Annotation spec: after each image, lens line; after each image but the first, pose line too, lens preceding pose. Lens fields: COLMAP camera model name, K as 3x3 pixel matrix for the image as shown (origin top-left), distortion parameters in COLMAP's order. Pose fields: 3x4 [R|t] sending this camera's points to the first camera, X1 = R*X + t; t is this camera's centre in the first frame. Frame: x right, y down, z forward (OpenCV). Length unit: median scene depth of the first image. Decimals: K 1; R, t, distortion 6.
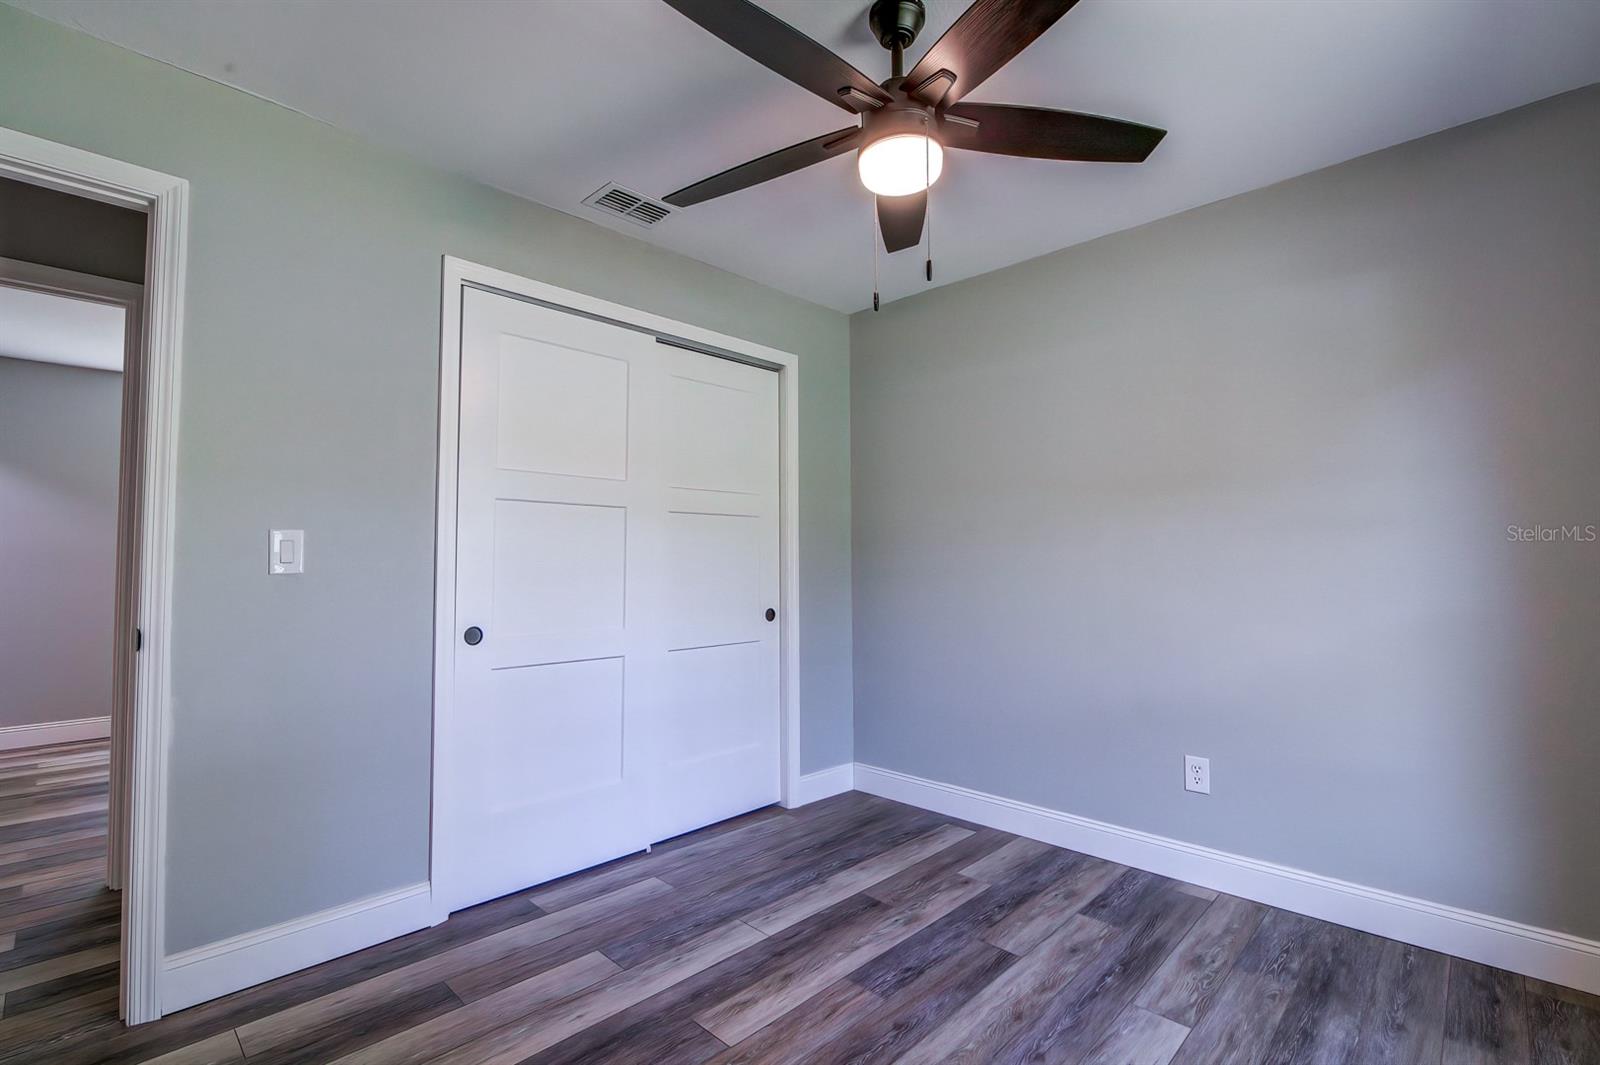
lens RADIAL K [[714.0, 0, 774.3], [0, 714.0, 544.4], [0, 0, 1]] dist [-0.016334, 0.003148]
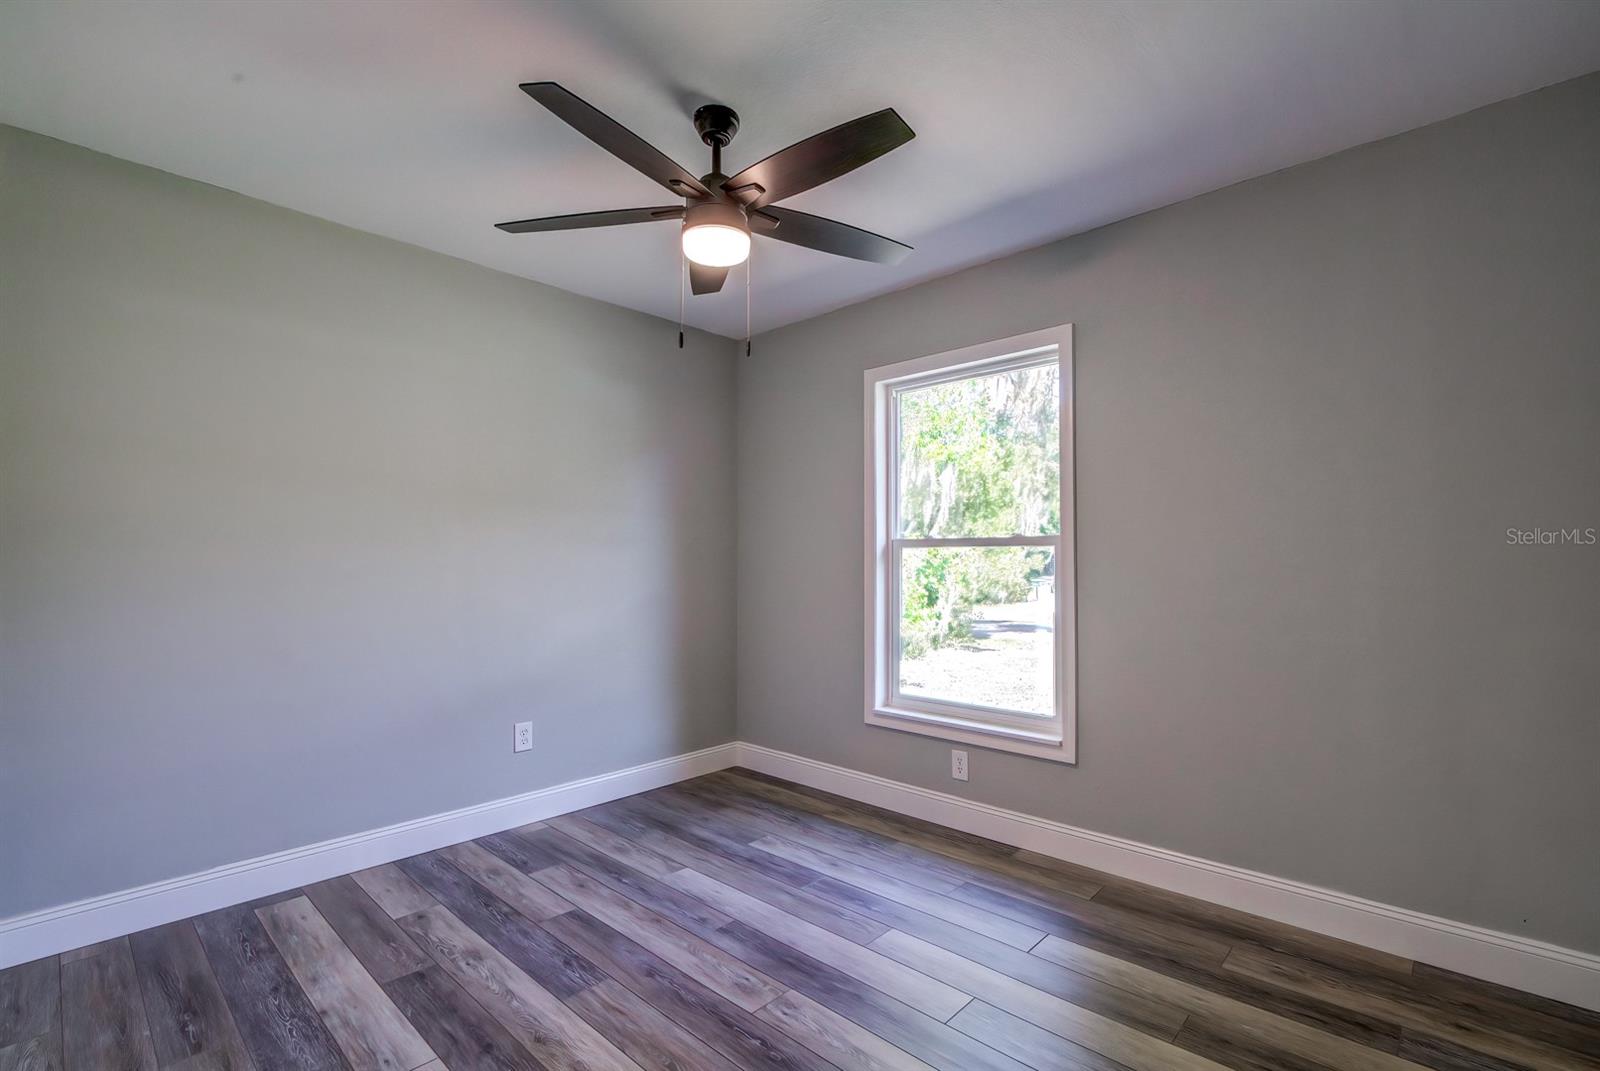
lens RADIAL K [[714.0, 0, 815.1], [0, 714.0, 540.4], [0, 0, 1]] dist [-0.016334, 0.003148]
pose [[-0.043580, 0.030769, 0.998576, -0.699082], [-0.026367, 0.999142, -0.031937, 0.004292], [-0.998702, -0.027721, -0.042732, 0.555376]]
